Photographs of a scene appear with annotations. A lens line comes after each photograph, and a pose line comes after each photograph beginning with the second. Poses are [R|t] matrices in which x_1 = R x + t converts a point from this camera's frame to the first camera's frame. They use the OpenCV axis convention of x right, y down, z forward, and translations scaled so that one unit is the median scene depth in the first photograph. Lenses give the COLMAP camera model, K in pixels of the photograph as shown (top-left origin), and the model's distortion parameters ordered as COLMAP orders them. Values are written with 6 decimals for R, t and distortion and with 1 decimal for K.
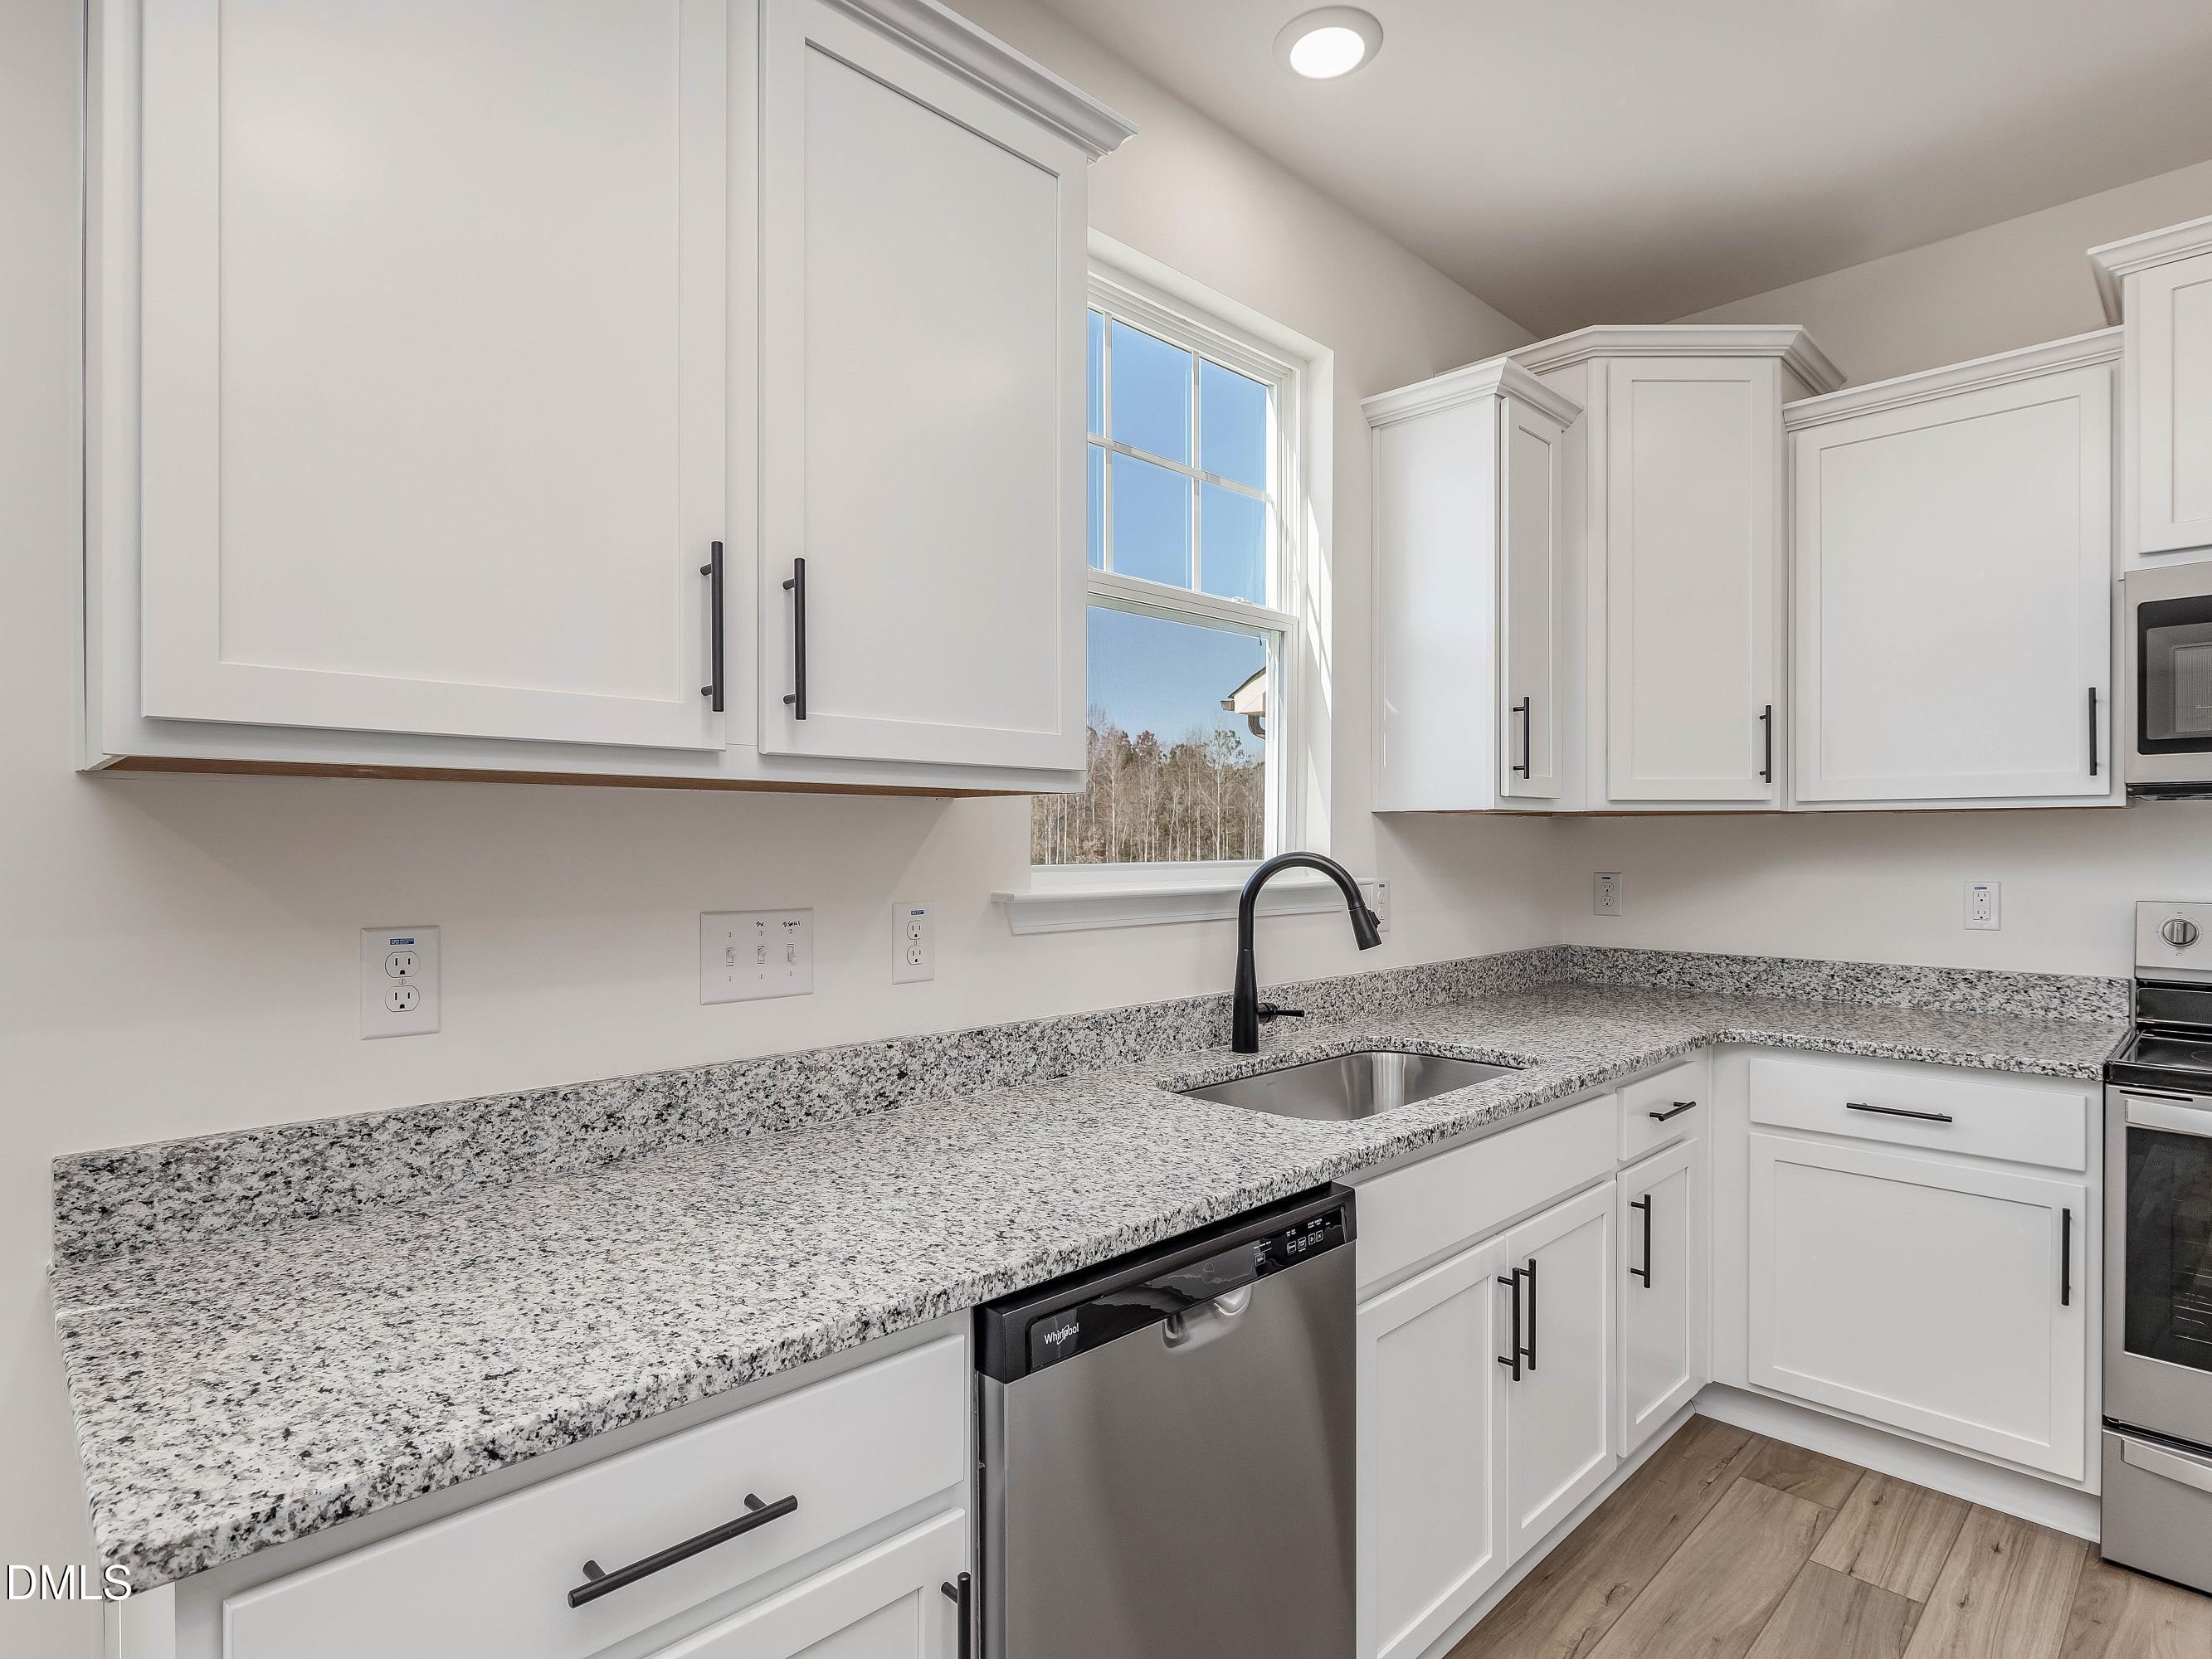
lens RADIAL K [[1168.3, 0, 1085.2], [0, 1168.3, 850.6], [0, 0, 1]] dist [-0.017219, 0.008977]
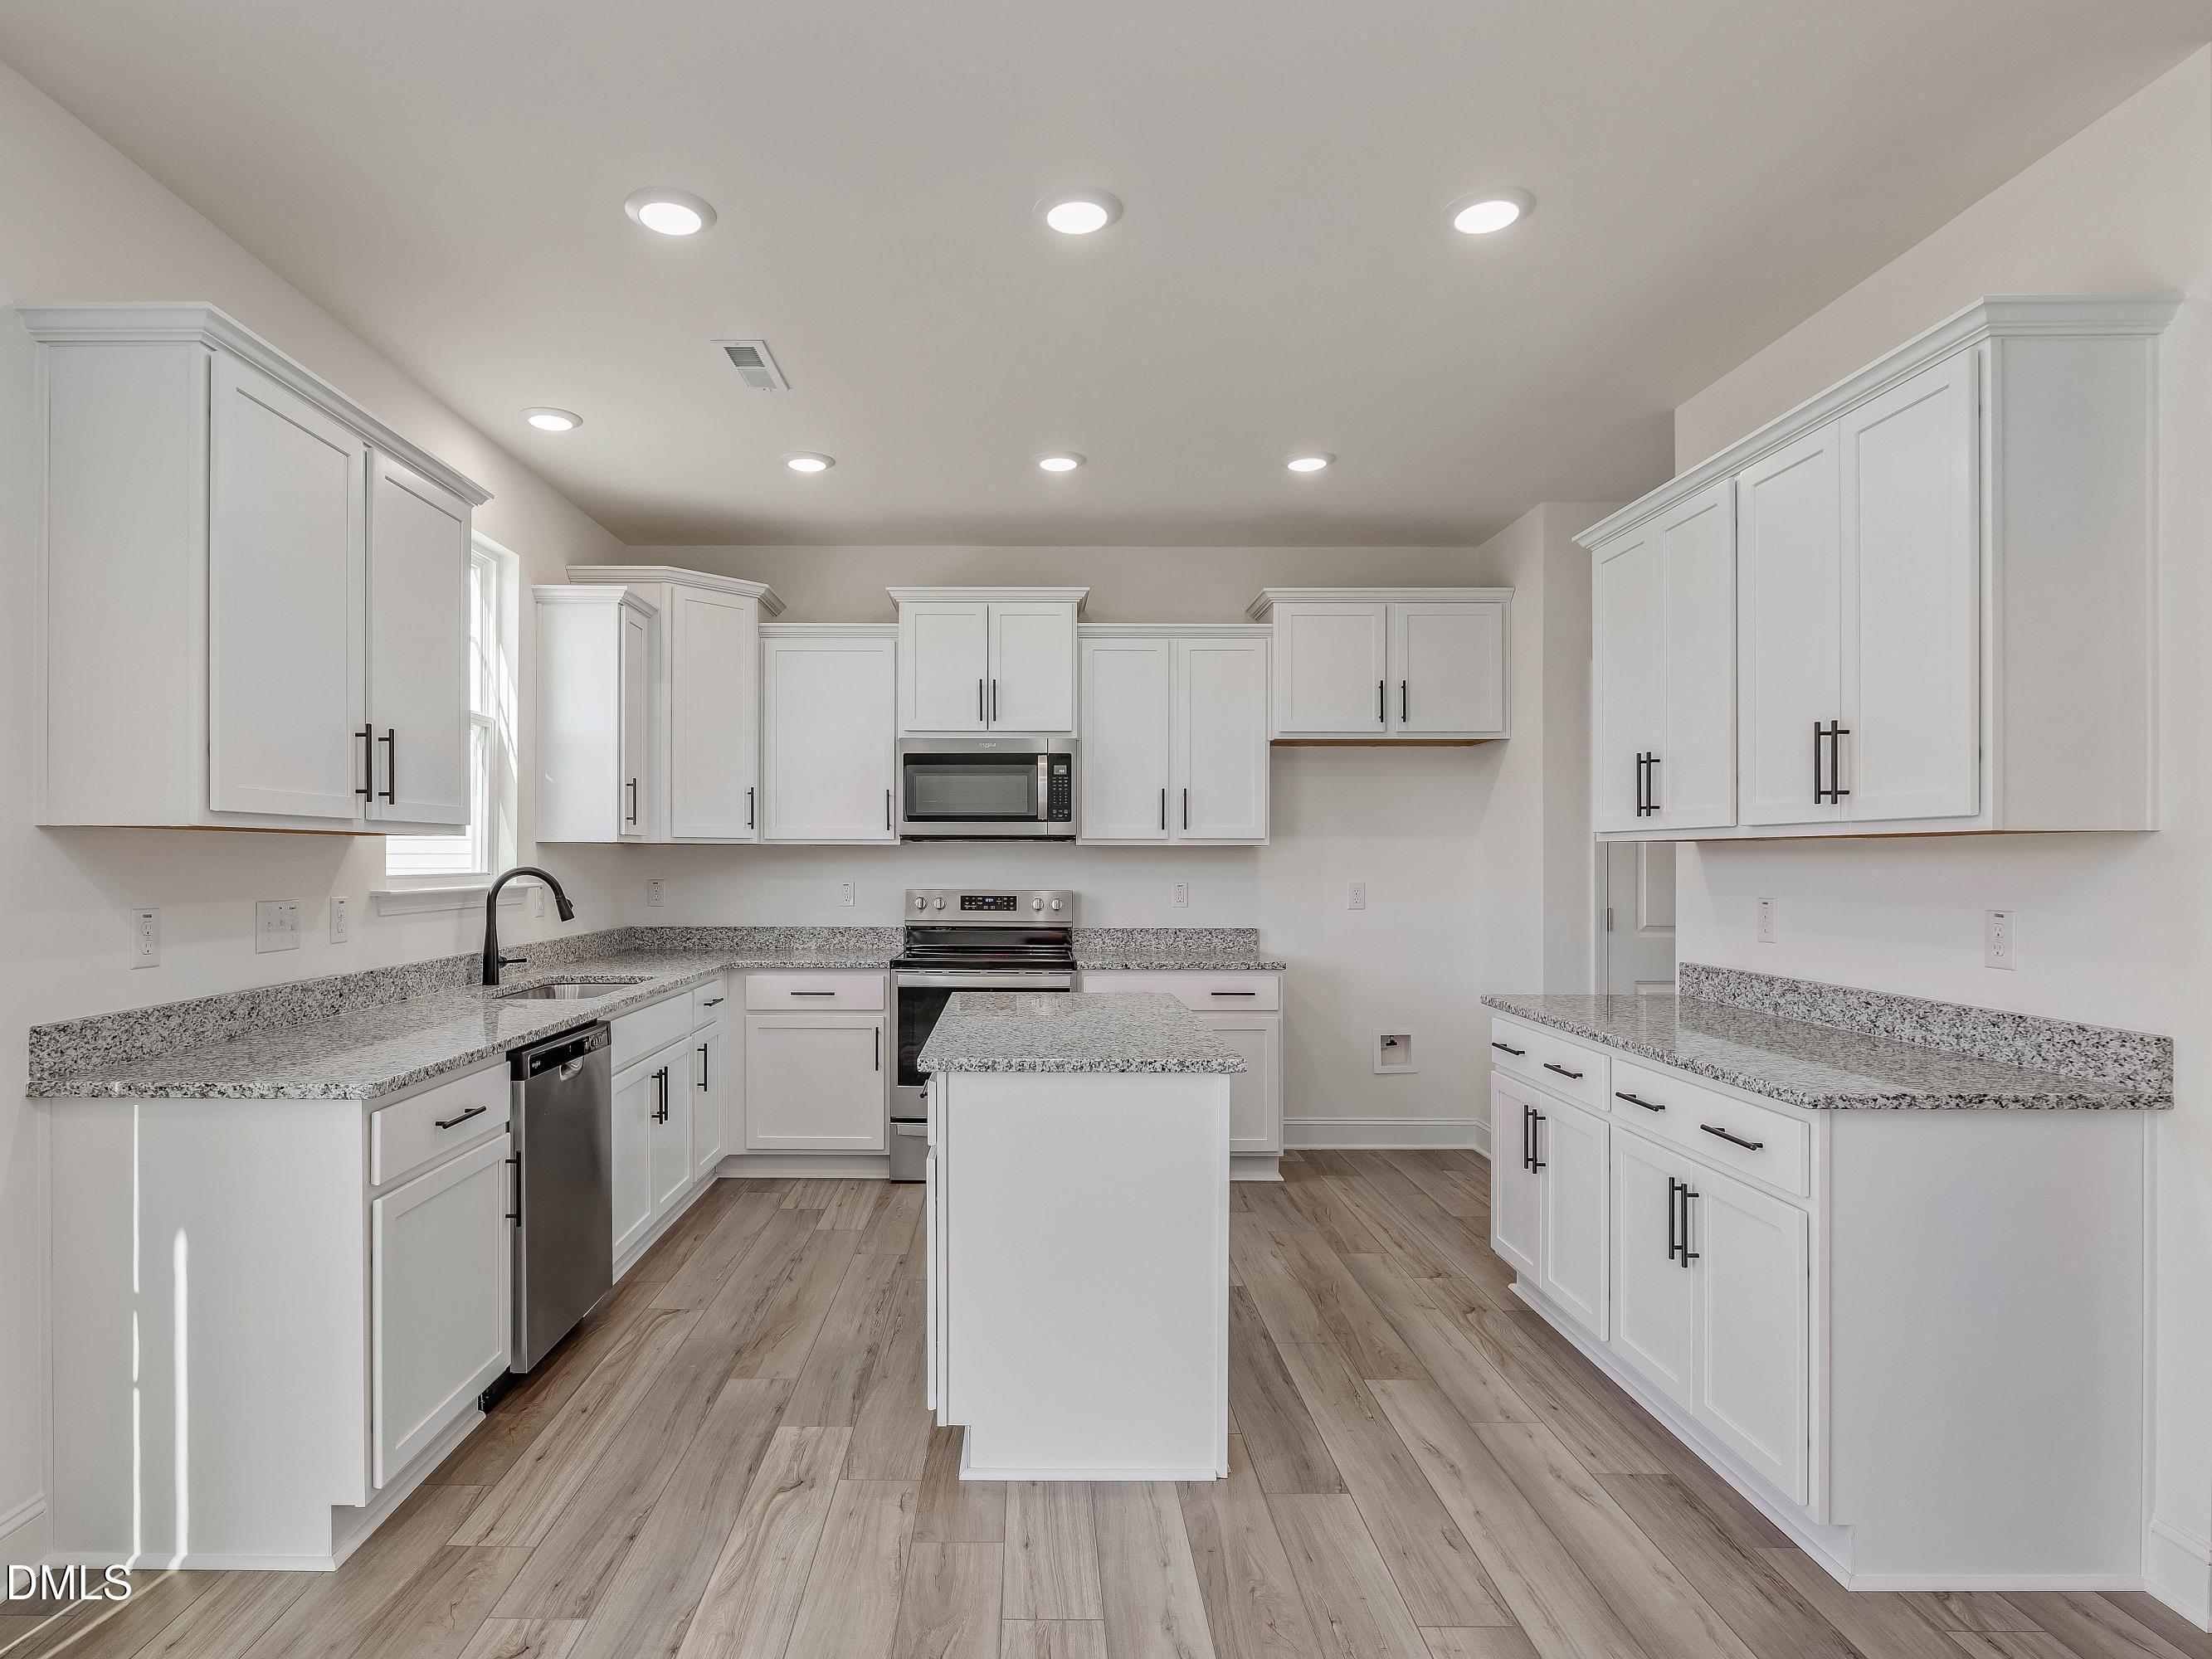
lens RADIAL K [[1168.3, 0, 1085.2], [0, 1168.3, 850.6], [0, 0, 1]] dist [-0.017219, 0.008977]
pose [[0.656099, 0.007513, 0.754638, -0.568898], [0.003241, 0.999913, -0.012772, 0.001475], [-0.754668, 0.010826, 0.656017, -0.754166]]
